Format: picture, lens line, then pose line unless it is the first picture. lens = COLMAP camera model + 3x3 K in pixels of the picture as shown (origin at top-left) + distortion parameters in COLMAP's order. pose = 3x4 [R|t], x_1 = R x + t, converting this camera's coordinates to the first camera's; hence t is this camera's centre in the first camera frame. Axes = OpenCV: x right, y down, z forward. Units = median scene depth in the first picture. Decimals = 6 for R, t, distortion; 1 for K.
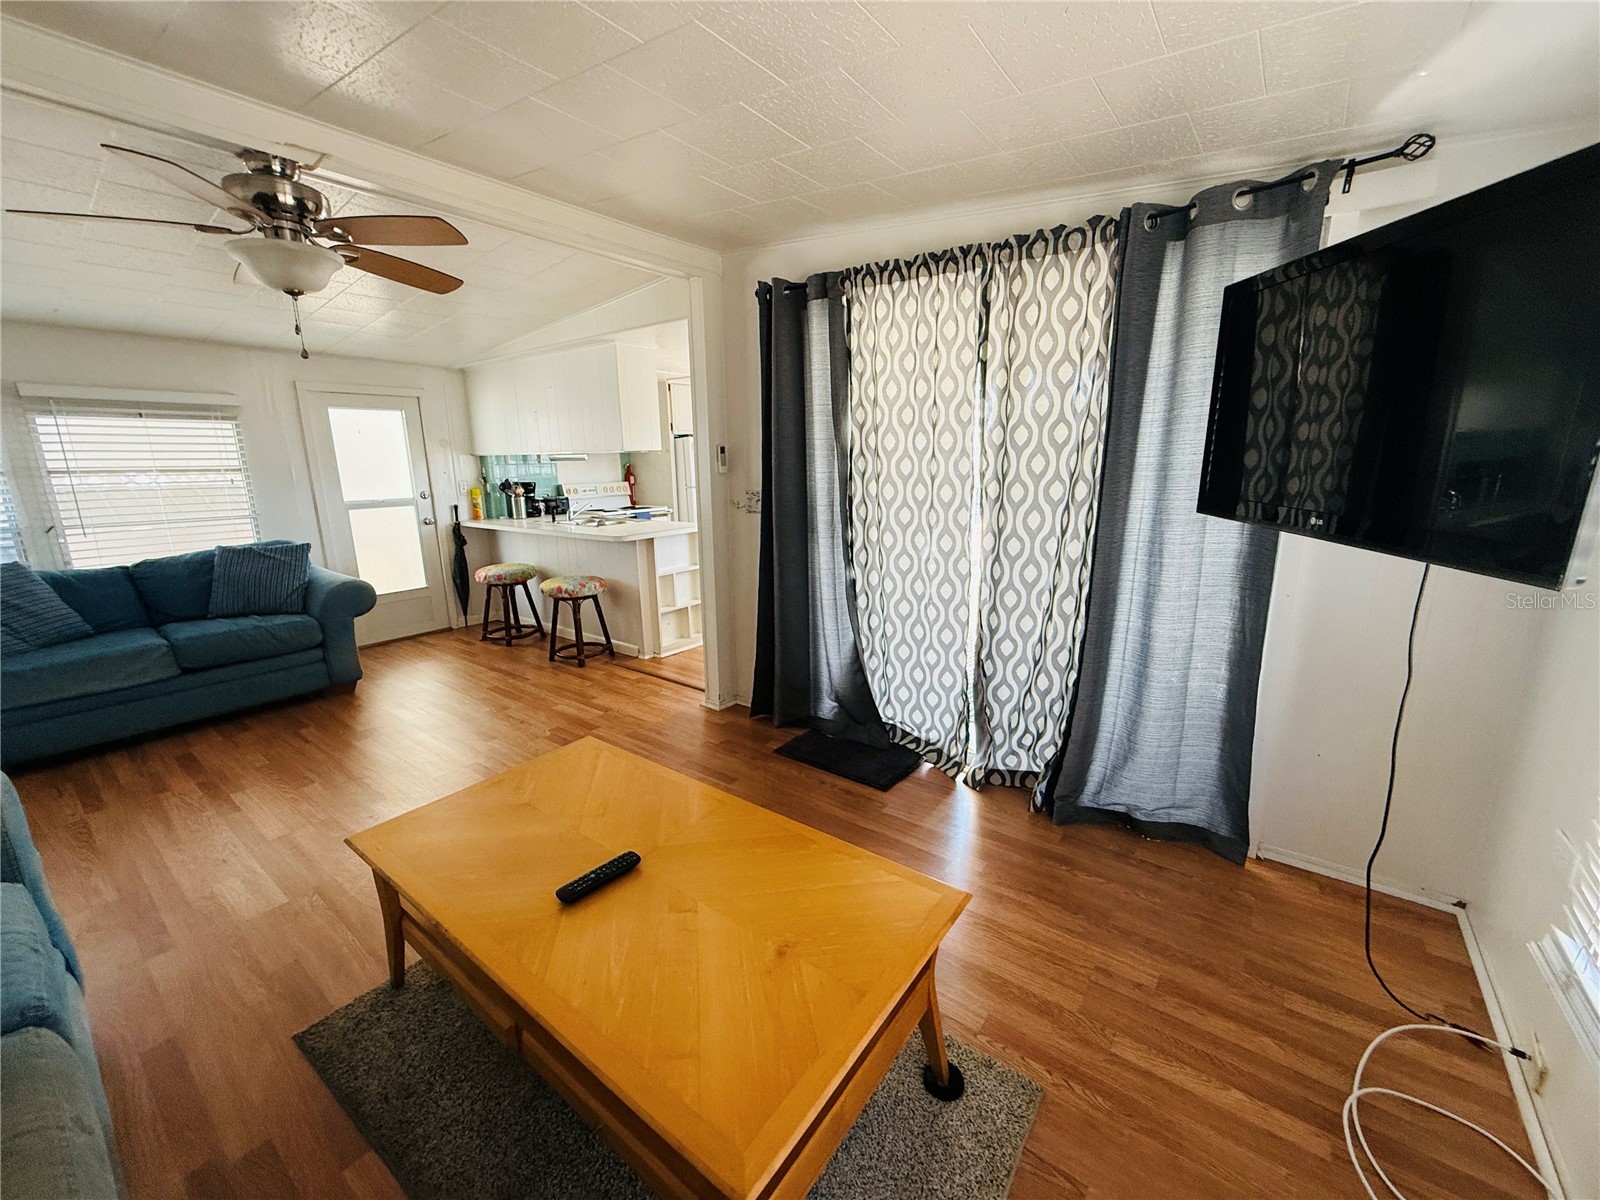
lens RADIAL K [[637.3, 0, 795.2], [0, 637.3, 600.2], [0, 0, 1]] dist [-0.001595, 0.000560]
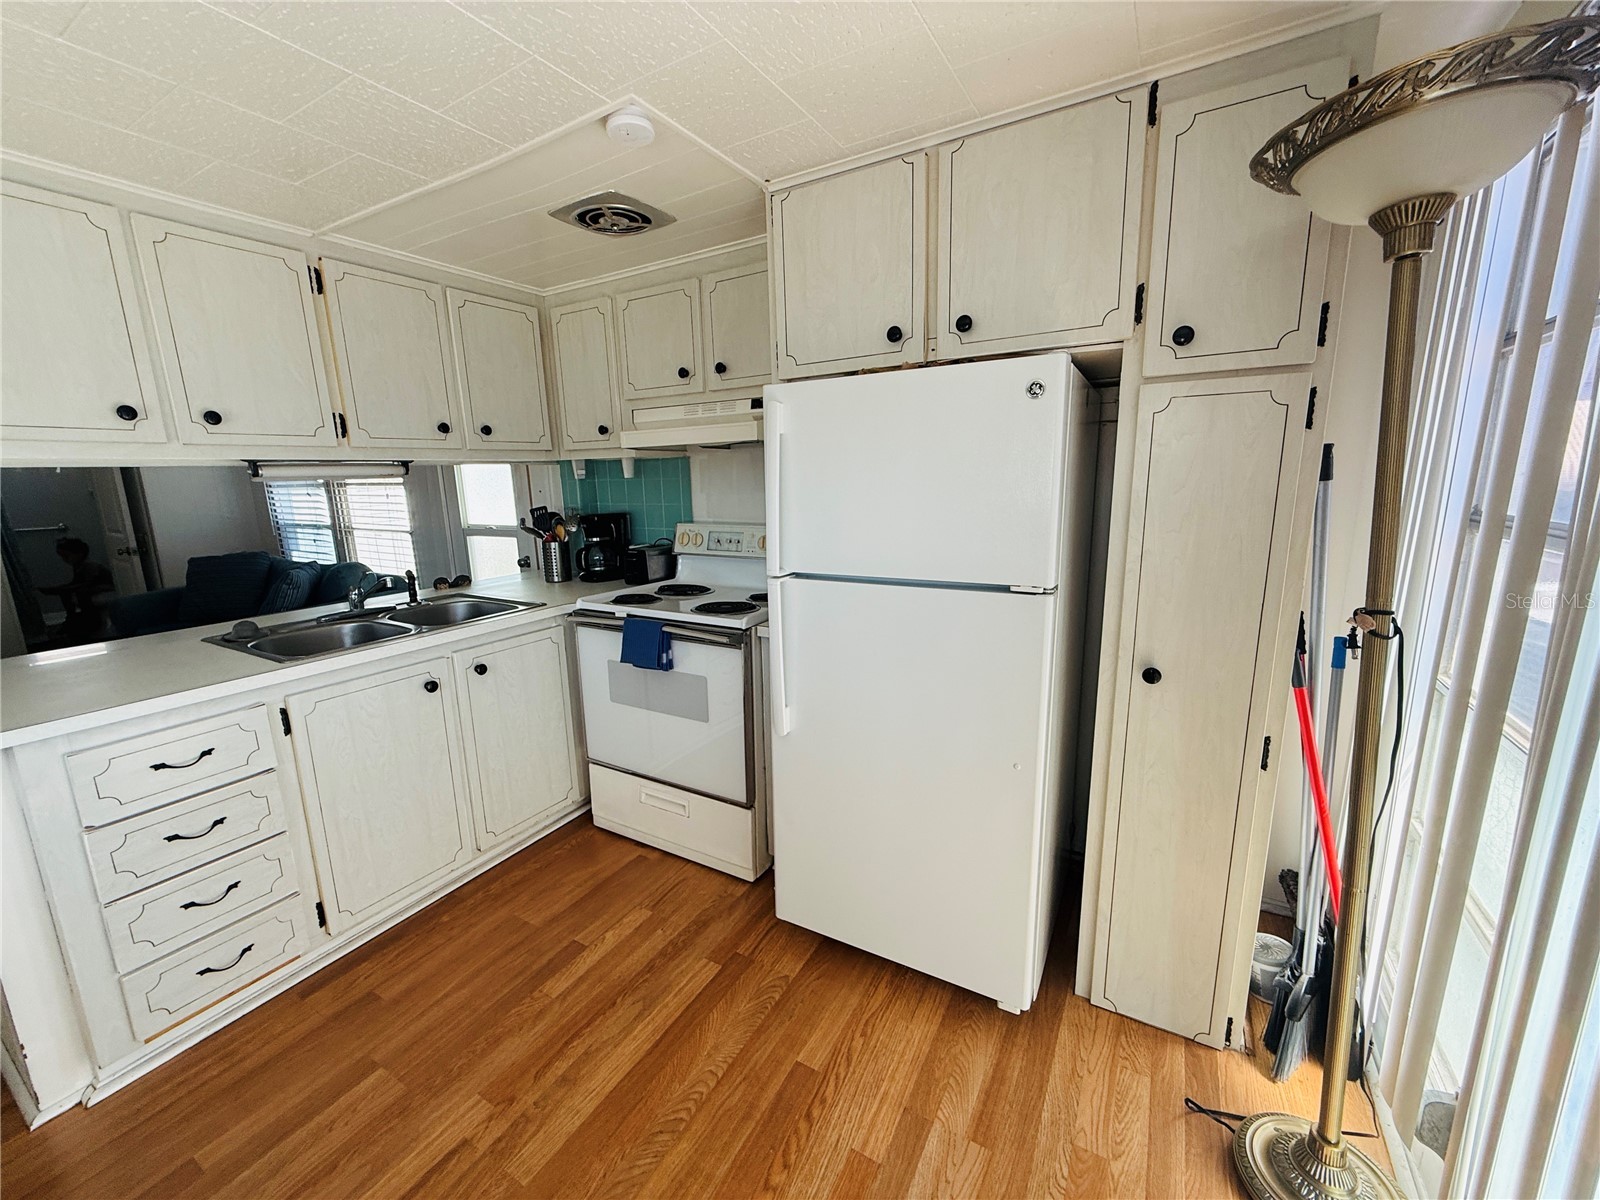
lens RADIAL K [[637.4, 0, 796.4], [0, 637.4, 600.7], [0, 0, 1]] dist [0.000535, 0.000195]
pose [[0.127176, 0.205930, -0.970267, 0.145676], [-0.197292, 0.963916, 0.178723, -0.299199], [0.972061, 0.168697, 0.163215, 1.339922]]
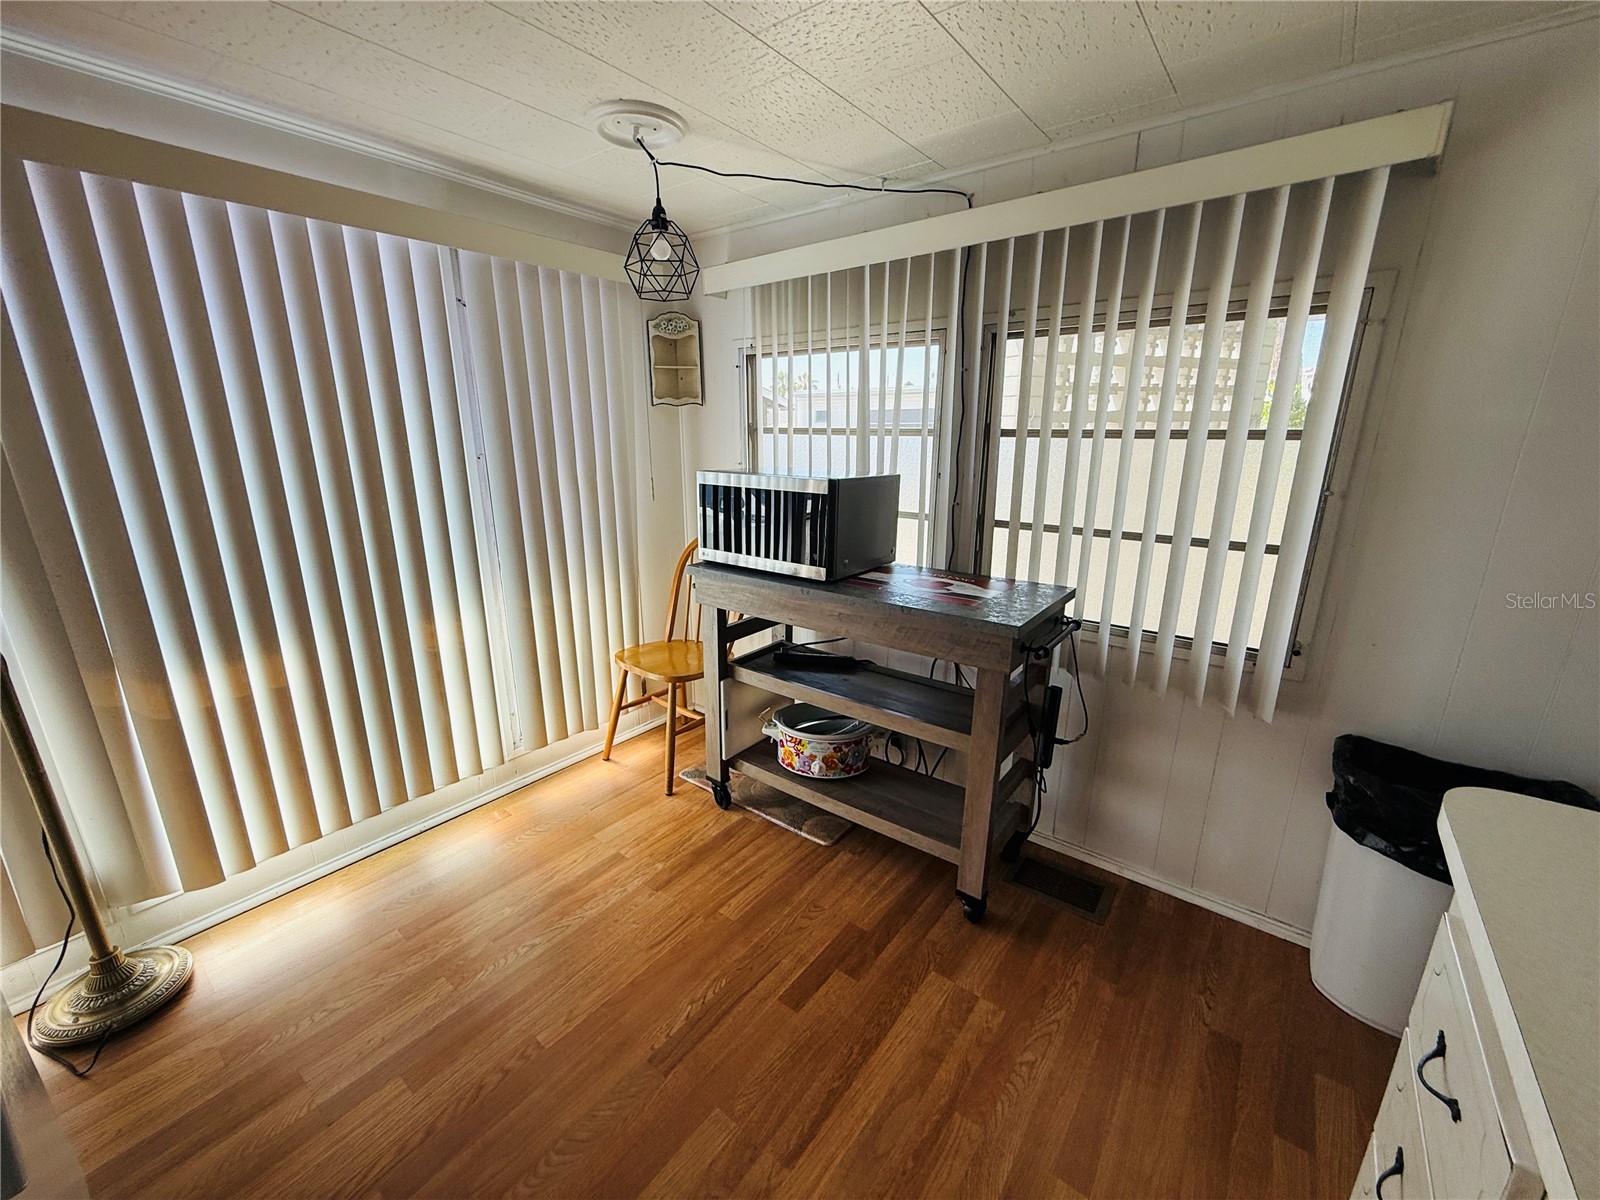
lens RADIAL K [[637.3, 0, 795.2], [0, 637.3, 600.2], [0, 0, 1]] dist [-0.001595, 0.000560]
pose [[0.010223, -0.249652, 0.968282, -0.307029], [0.223160, 0.944480, 0.241160, -0.263607], [-0.974728, 0.213617, 0.065368, 1.210781]]
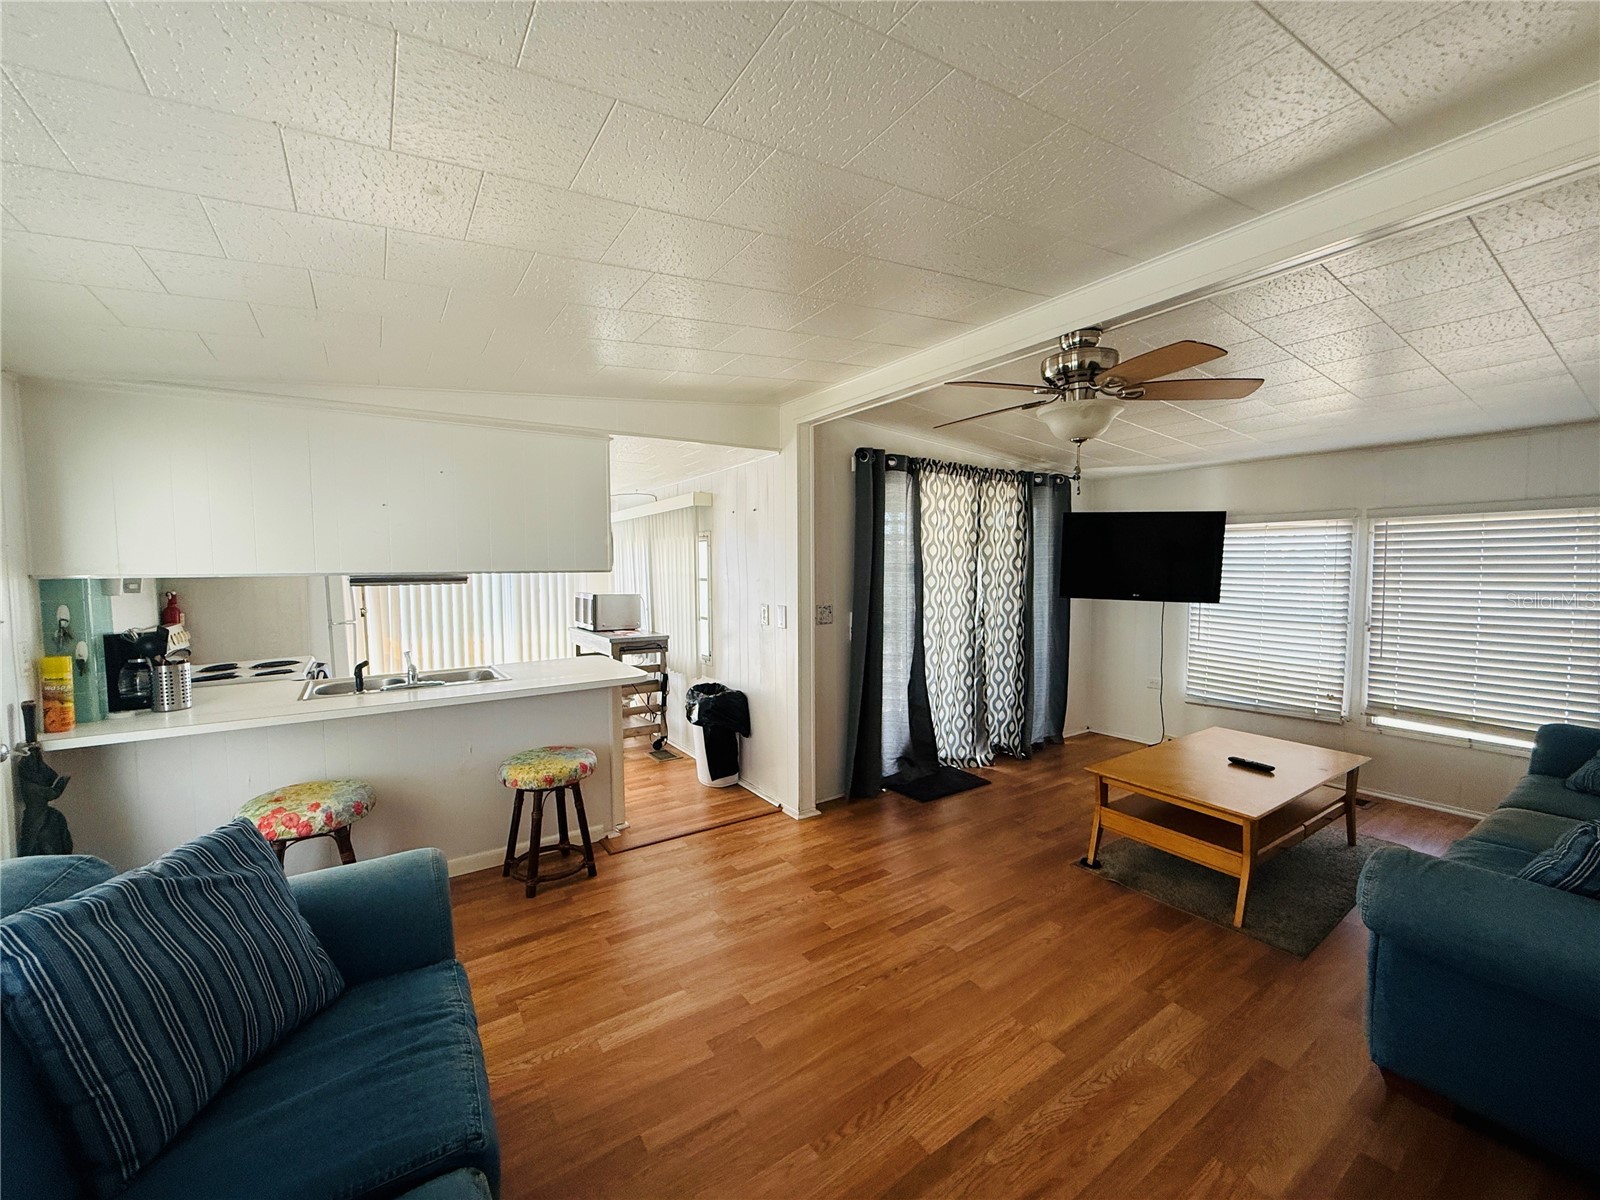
lens RADIAL K [[637.3, 0, 795.2], [0, 637.3, 600.2], [0, 0, 1]] dist [-0.001595, 0.000560]
pose [[0.324622, -0.043308, 0.944852, -0.872727], [0.208638, 0.977624, -0.026871, -0.118406], [-0.922546, 0.205855, 0.326394, 0.492552]]
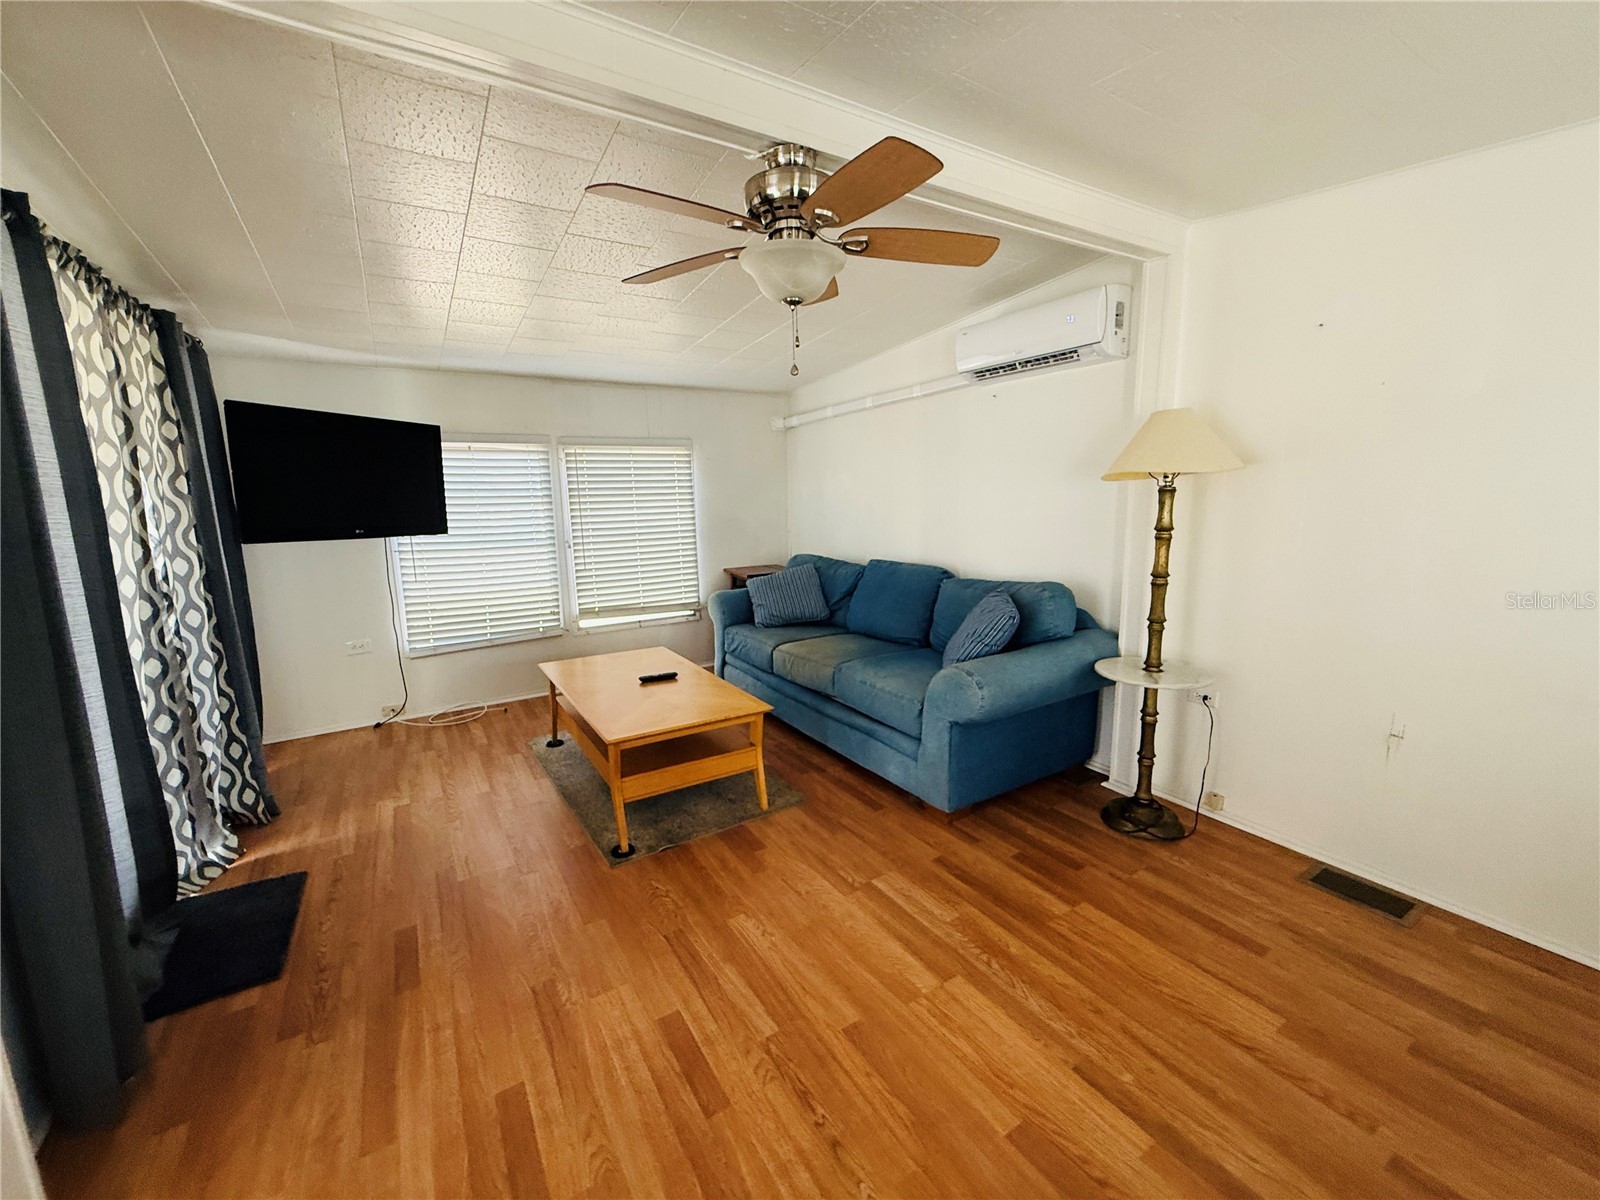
lens RADIAL K [[637.3, 0, 795.2], [0, 637.3, 600.2], [0, 0, 1]] dist [-0.001595, 0.000560]
pose [[-0.935653, -0.028106, 0.351800, -0.471992], [0.108009, 0.926190, 0.361256, -0.178761], [-0.335987, 0.376008, -0.863557, 0.820728]]
